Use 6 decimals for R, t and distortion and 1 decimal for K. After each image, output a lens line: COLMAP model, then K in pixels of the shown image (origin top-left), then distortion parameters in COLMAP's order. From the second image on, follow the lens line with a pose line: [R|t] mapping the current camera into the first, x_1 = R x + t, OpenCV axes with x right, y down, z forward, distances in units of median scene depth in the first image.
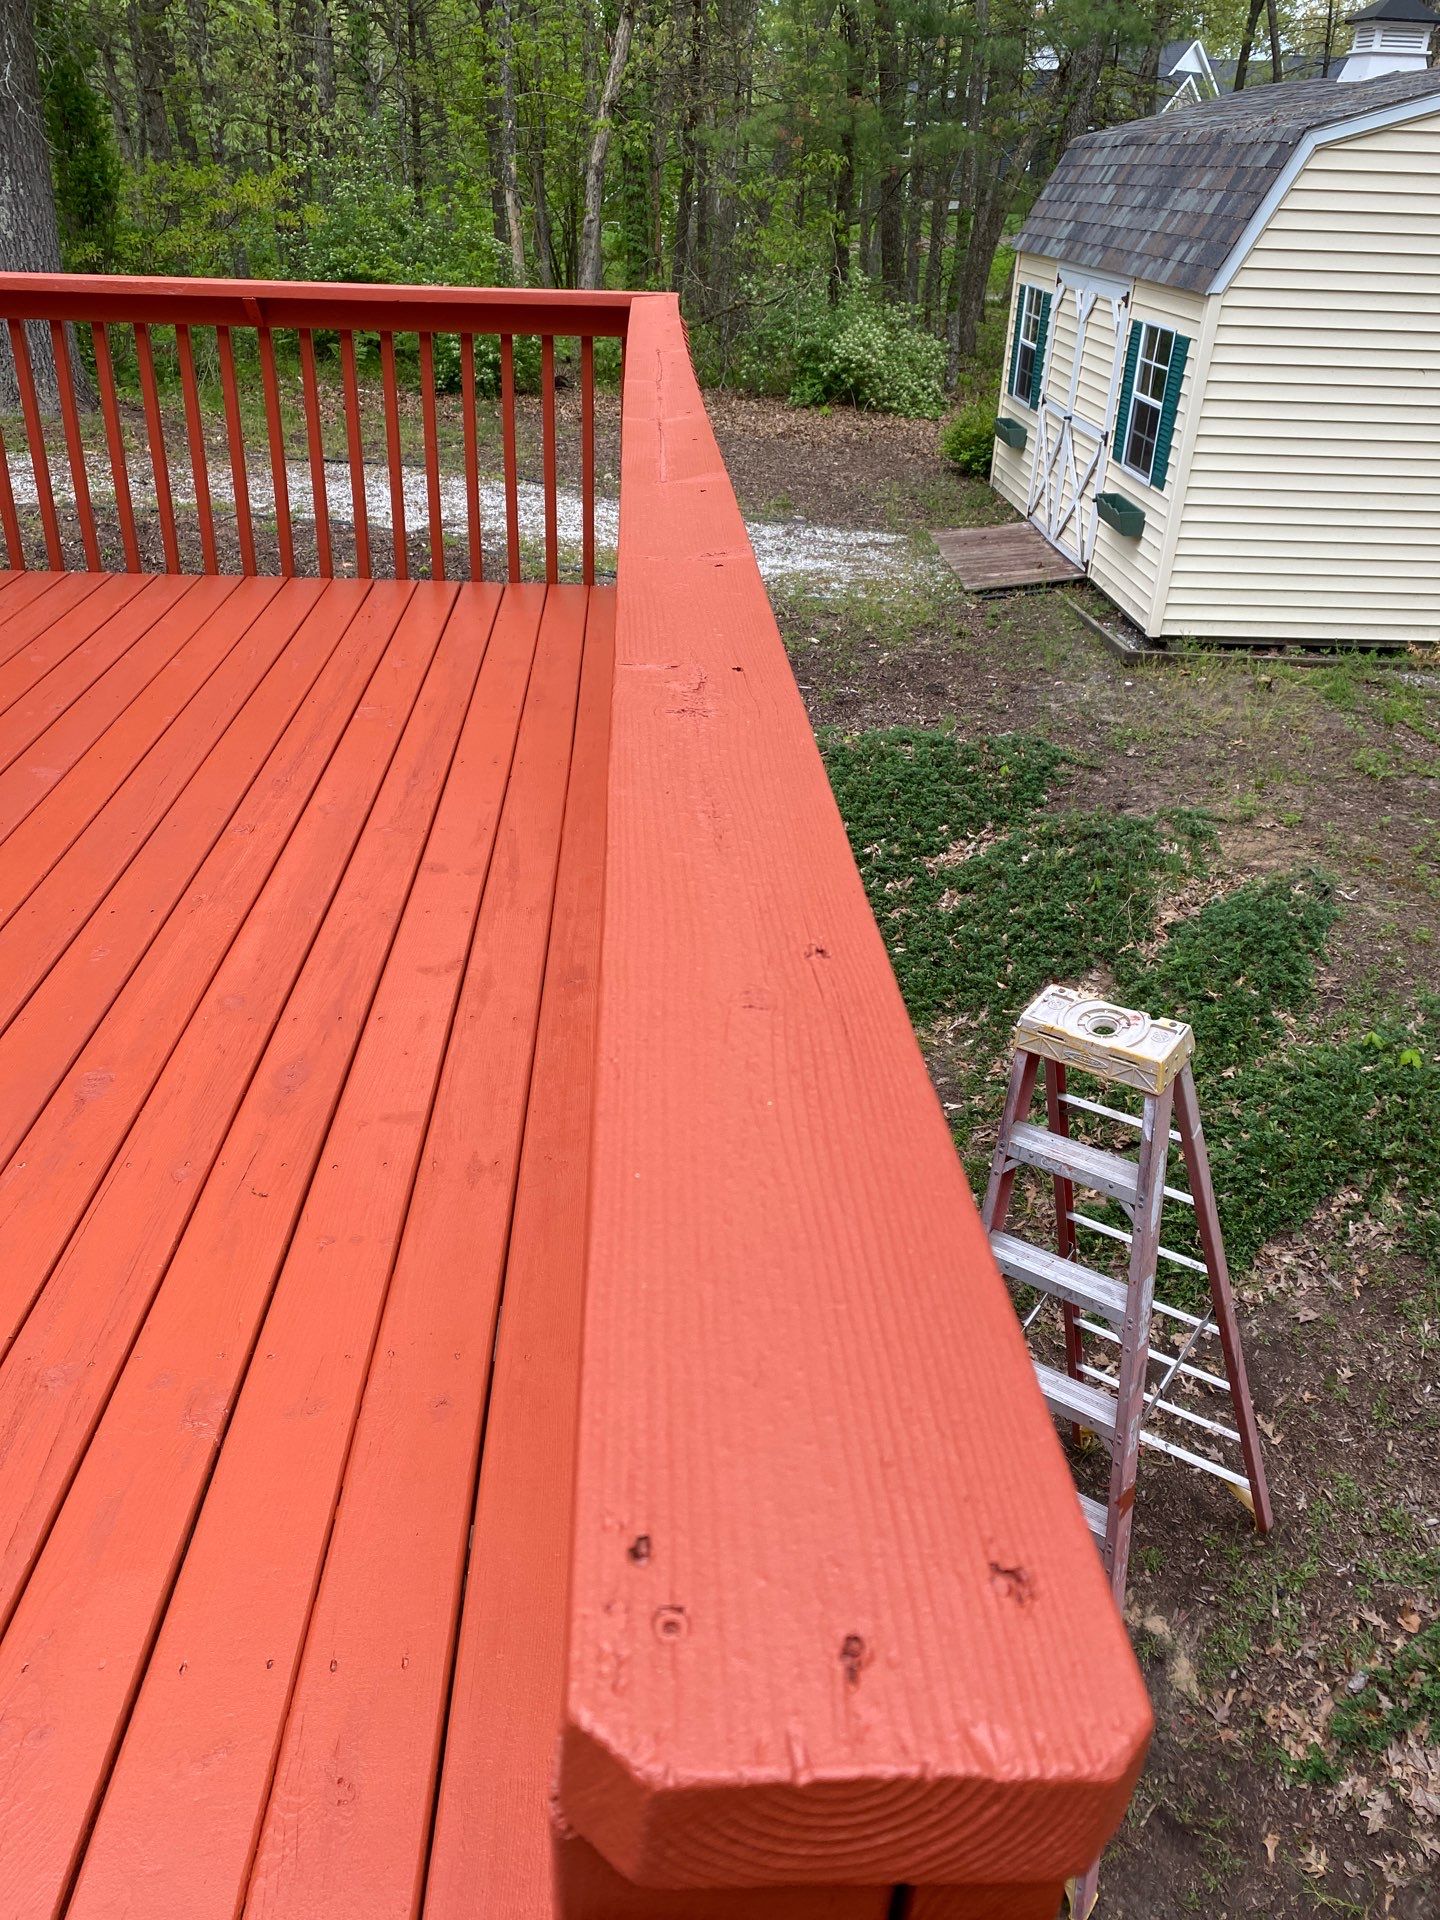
lens RADIAL K [[1459.3, 0, 701.3], [0, 1459.3, 961.4], [0, 0, 1]] dist [0.030351, -0.026685]
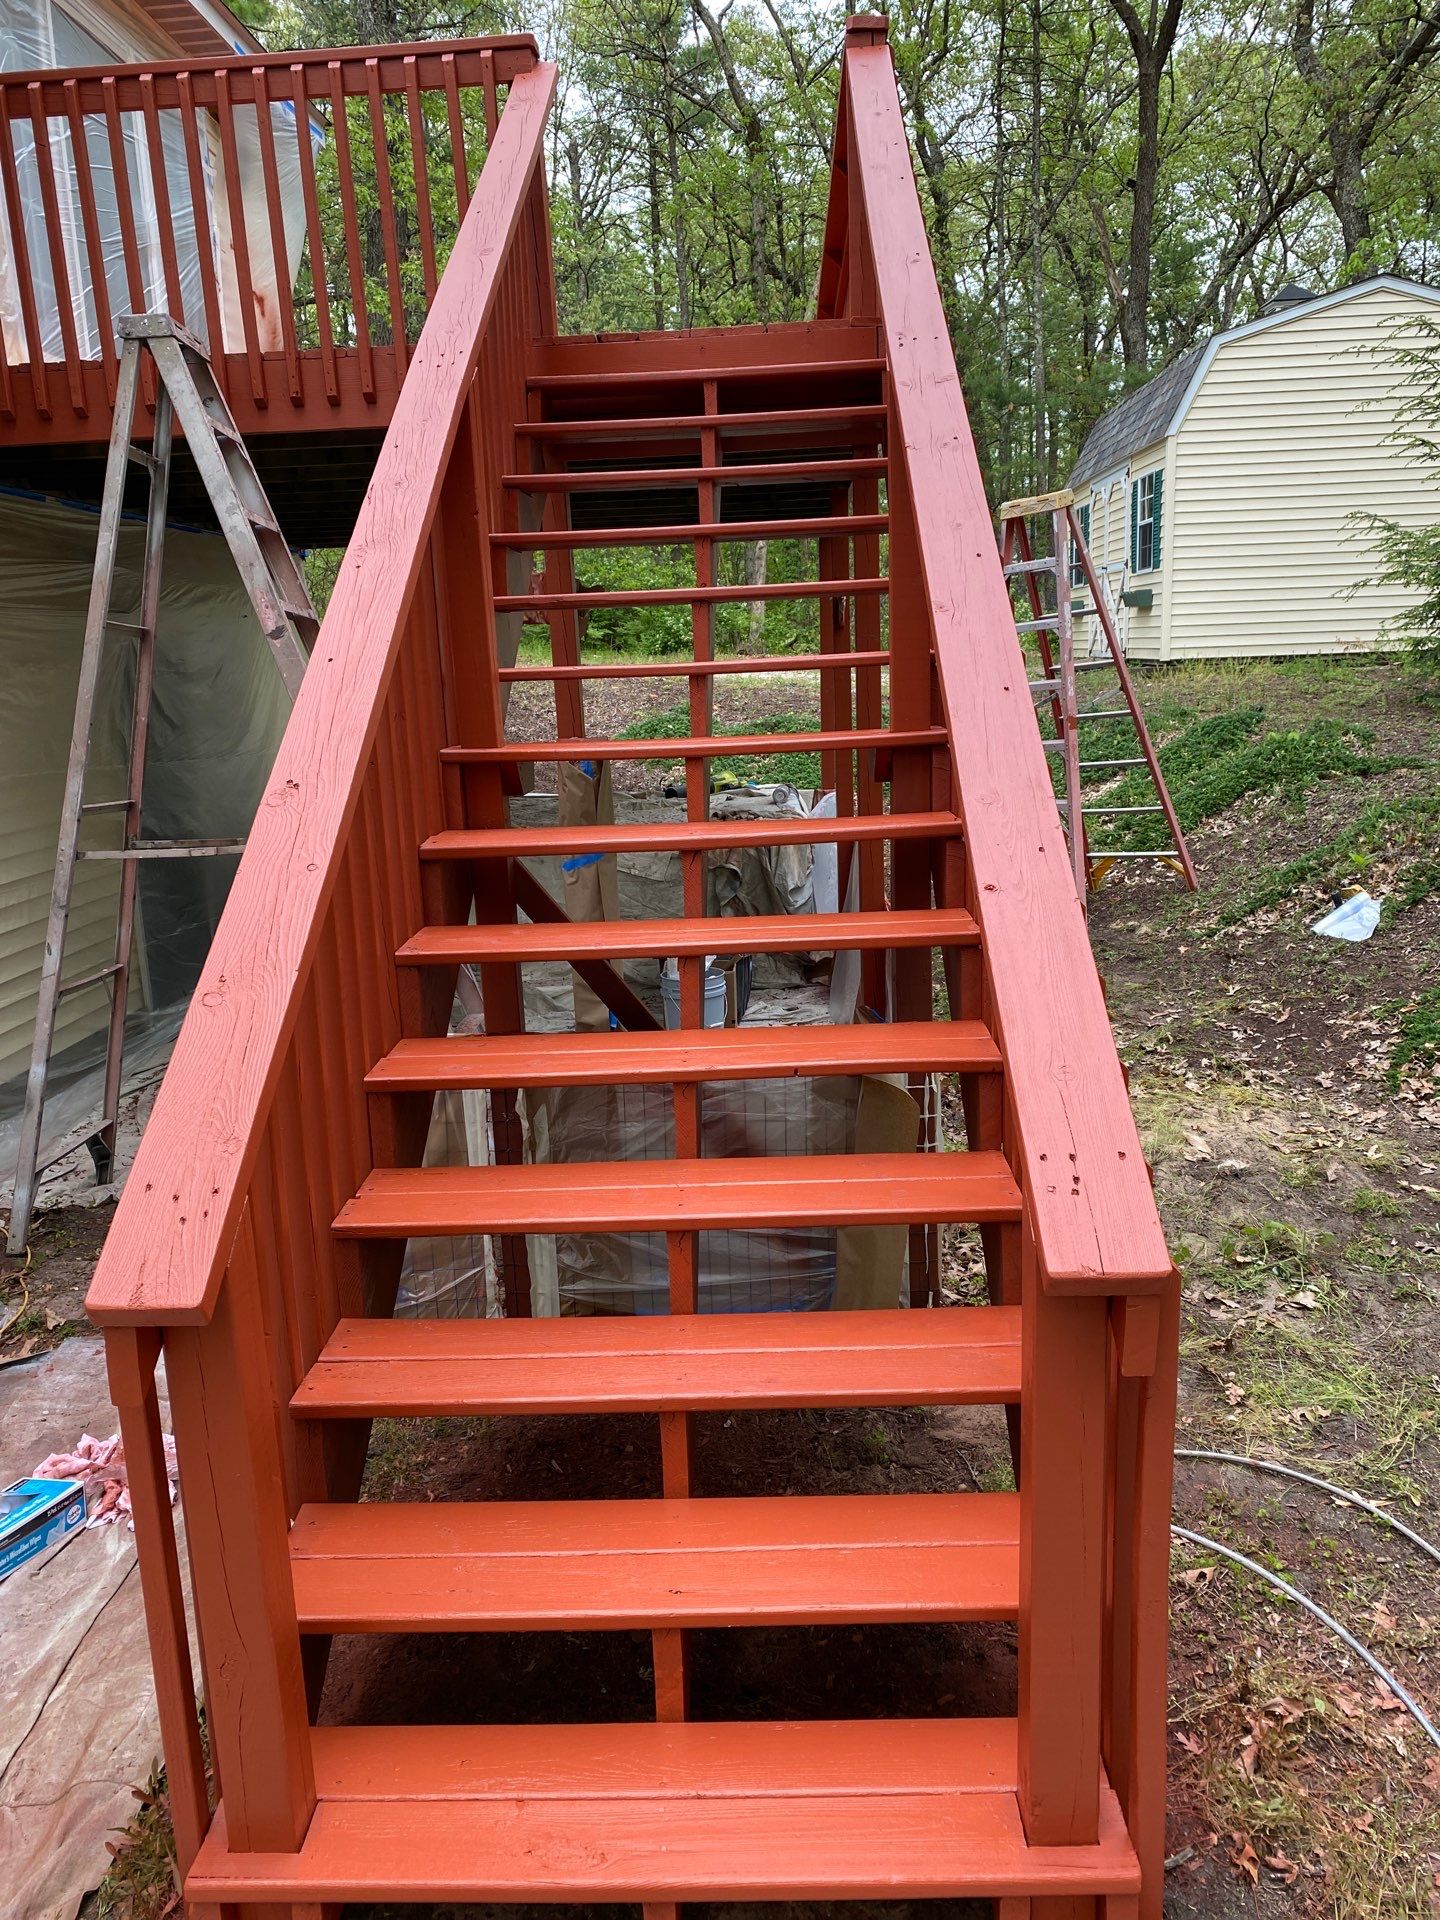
lens RADIAL K [[1471.8, 0, 719.7], [0, 1471.8, 973.7], [0, 0, 1]] dist [0.030898, 0.003962]
pose [[0.994704, -0.048939, -0.090383, -0.012723], [0.022048, 0.960495, -0.277421, 0.333996], [0.100389, 0.273959, 0.956488, -0.263853]]
